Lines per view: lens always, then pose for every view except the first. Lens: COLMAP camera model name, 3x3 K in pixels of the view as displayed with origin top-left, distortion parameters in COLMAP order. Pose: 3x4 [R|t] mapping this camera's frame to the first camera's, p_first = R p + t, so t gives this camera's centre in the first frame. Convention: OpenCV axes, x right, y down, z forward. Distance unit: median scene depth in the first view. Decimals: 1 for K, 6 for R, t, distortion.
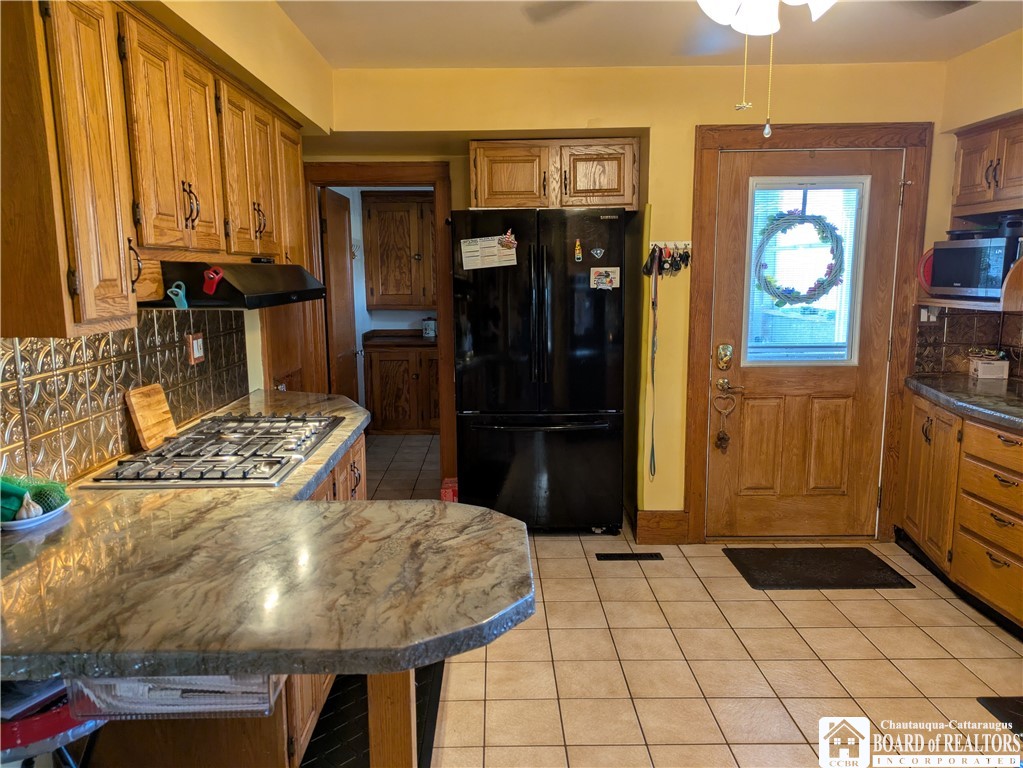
lens RADIAL K [[756.2, 0, 509.0], [0, 756.2, 385.4], [0, 0, 1]] dist [0.055139, -0.046326]
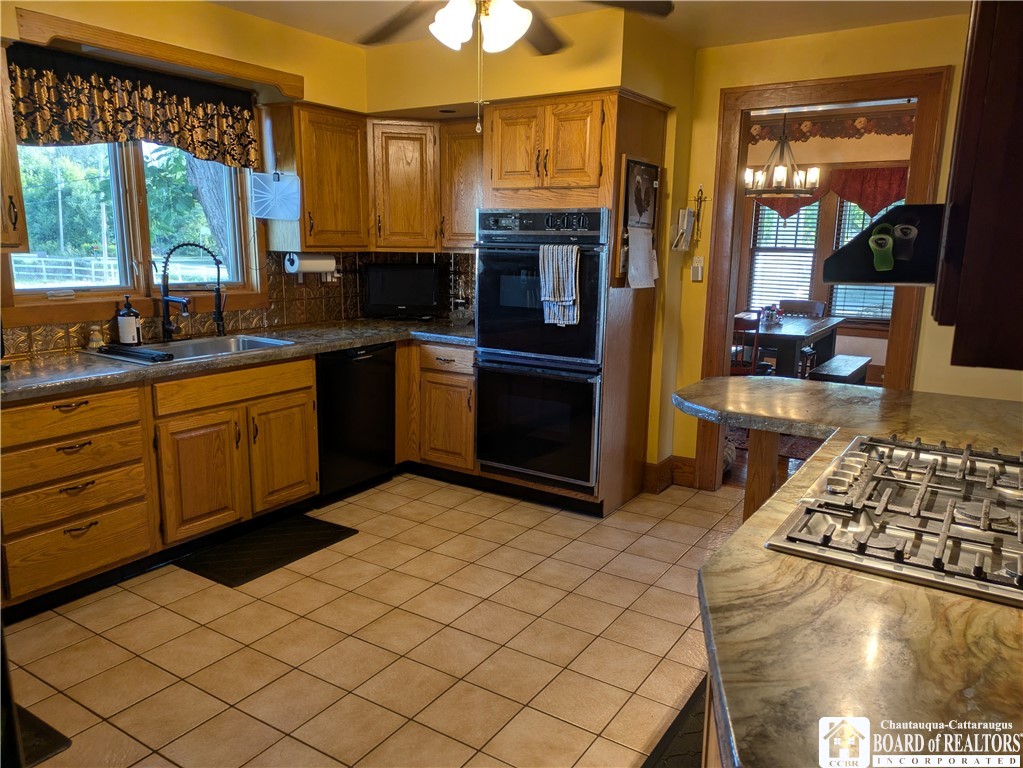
lens RADIAL K [[756.2, 0, 509.3], [0, 756.2, 392.4], [0, 0, 1]] dist [0.055139, -0.046326]
pose [[-0.824511, -0.116332, 0.553758, -0.823290], [0.078346, 0.945742, 0.315331, -0.499785], [-0.560396, 0.303379, -0.770661, 3.472884]]
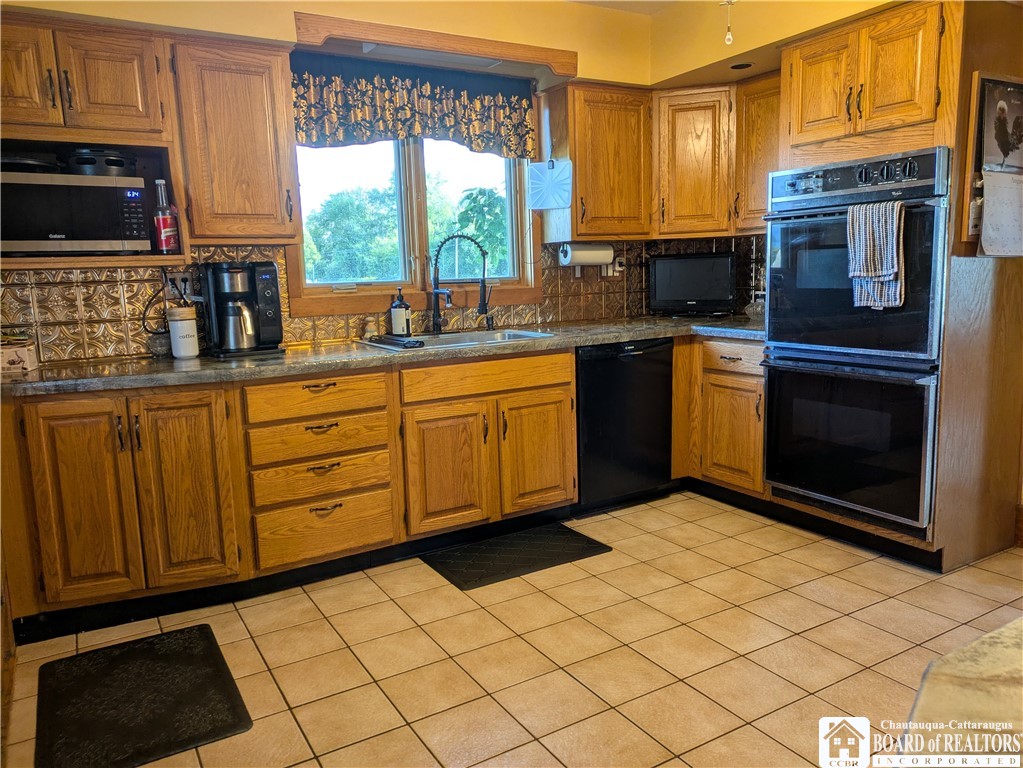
lens RADIAL K [[756.2, 0, 507.5], [0, 756.2, 375.5], [0, 0, 1]] dist [0.055139, -0.046326]
pose [[-0.489952, -0.097416, 0.866289, -0.766343], [0.168181, 0.964505, 0.203580, -0.244235], [-0.855372, 0.245438, -0.456178, 3.002408]]
